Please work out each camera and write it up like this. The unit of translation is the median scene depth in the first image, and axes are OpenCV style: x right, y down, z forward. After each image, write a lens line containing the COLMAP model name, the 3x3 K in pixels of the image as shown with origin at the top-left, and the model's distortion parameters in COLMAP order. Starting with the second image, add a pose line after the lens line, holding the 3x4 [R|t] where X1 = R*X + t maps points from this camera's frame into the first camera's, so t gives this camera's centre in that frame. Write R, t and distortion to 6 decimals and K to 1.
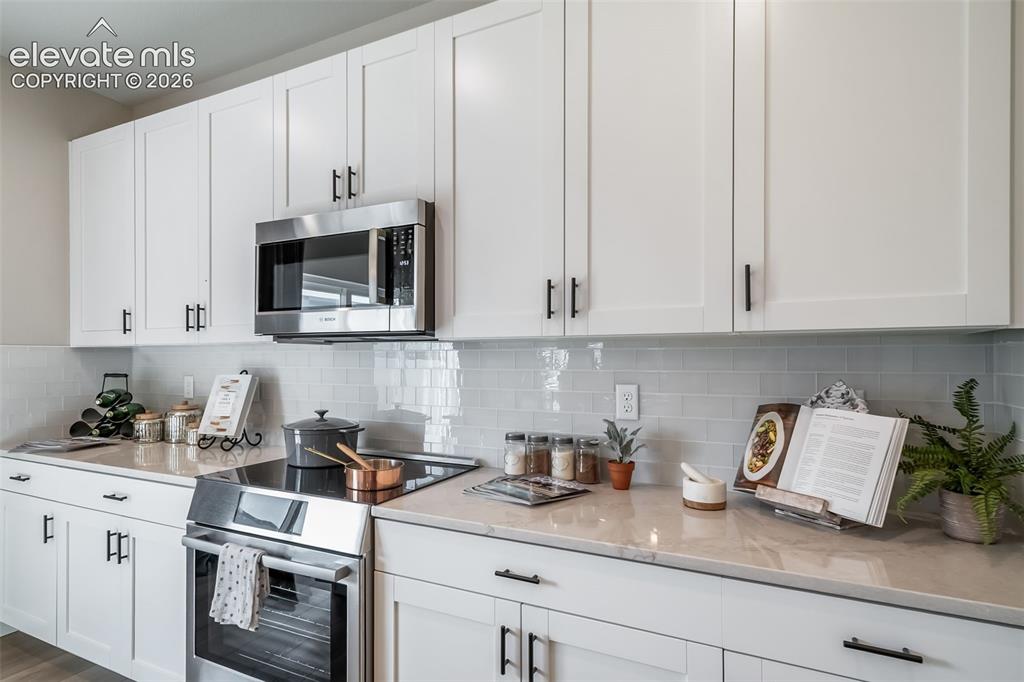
lens RADIAL K [[538.0, 0, 514.7], [0, 538.0, 357.3], [0, 0, 1]] dist [0.013783, 0.000422]
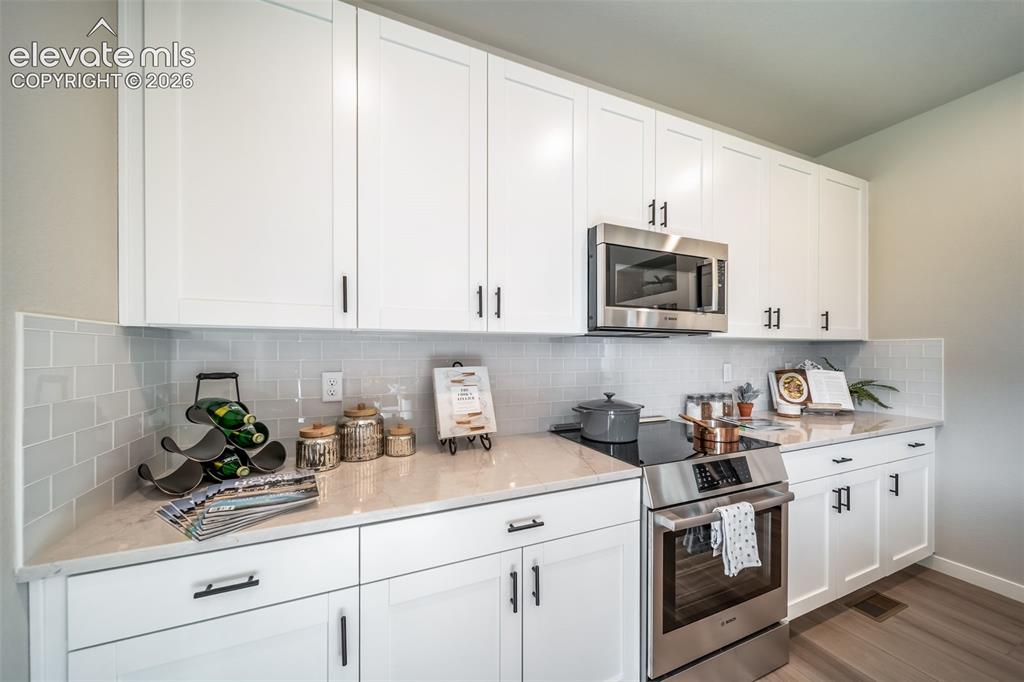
lens RADIAL K [[375.3, 0, 509.1], [0, 375.3, 353.8], [0, 0, 1]] dist [0.000584, 0.000043]
pose [[0.642426, -0.003664, 0.766339, -1.406264], [-0.002436, 0.999974, 0.006824, 0.008203], [-0.766344, -0.006251, 0.642400, 0.793333]]
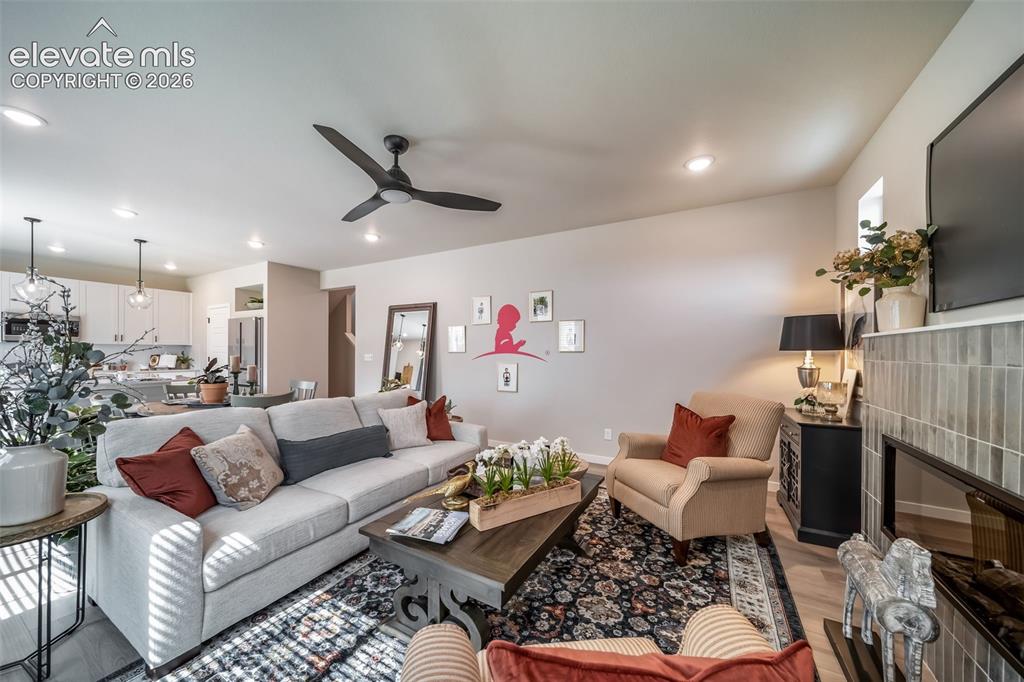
lens RADIAL K [[363.9, 0, 504.7], [0, 363.9, 358.2], [0, 0, 1]] dist [0.001252, 0.000073]
pose [[0.052355, -0.014509, 0.998523, -3.515822], [-0.010704, 0.999829, 0.015090, 0.011383], [-0.998571, -0.011478, 0.052190, -3.311954]]
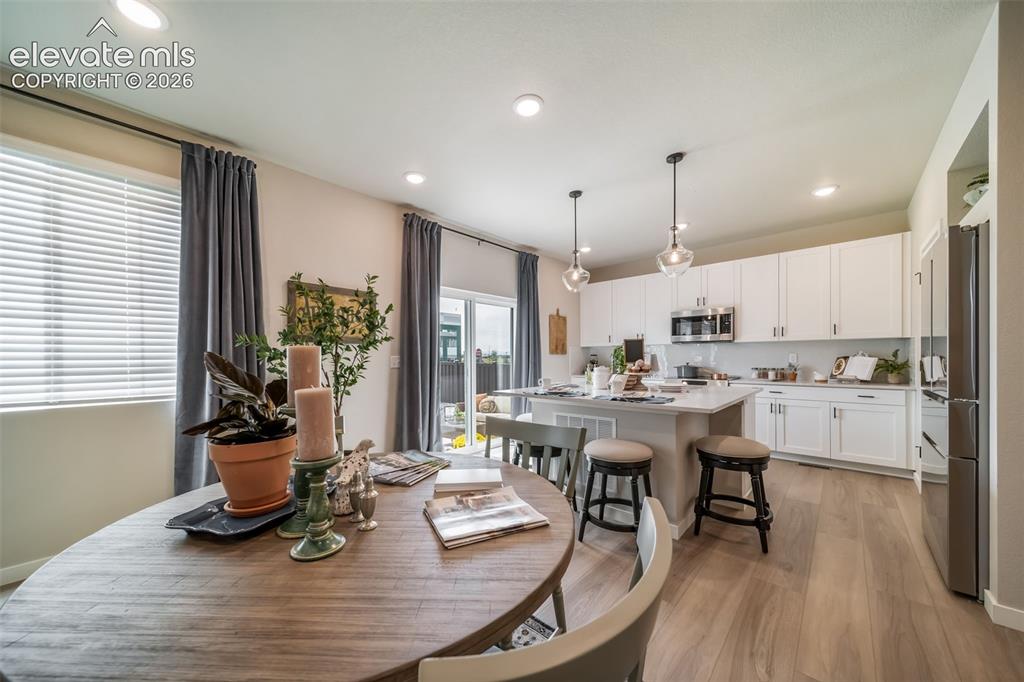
lens RADIAL K [[363.9, 0, 504.7], [0, 363.9, 358.2], [0, 0, 1]] dist [0.001252, 0.000073]
pose [[0.958709, -0.005492, -0.284335, -1.040628], [0.007311, 0.999959, 0.005338, 0.058385], [0.284294, -0.007196, 0.958710, -2.085371]]
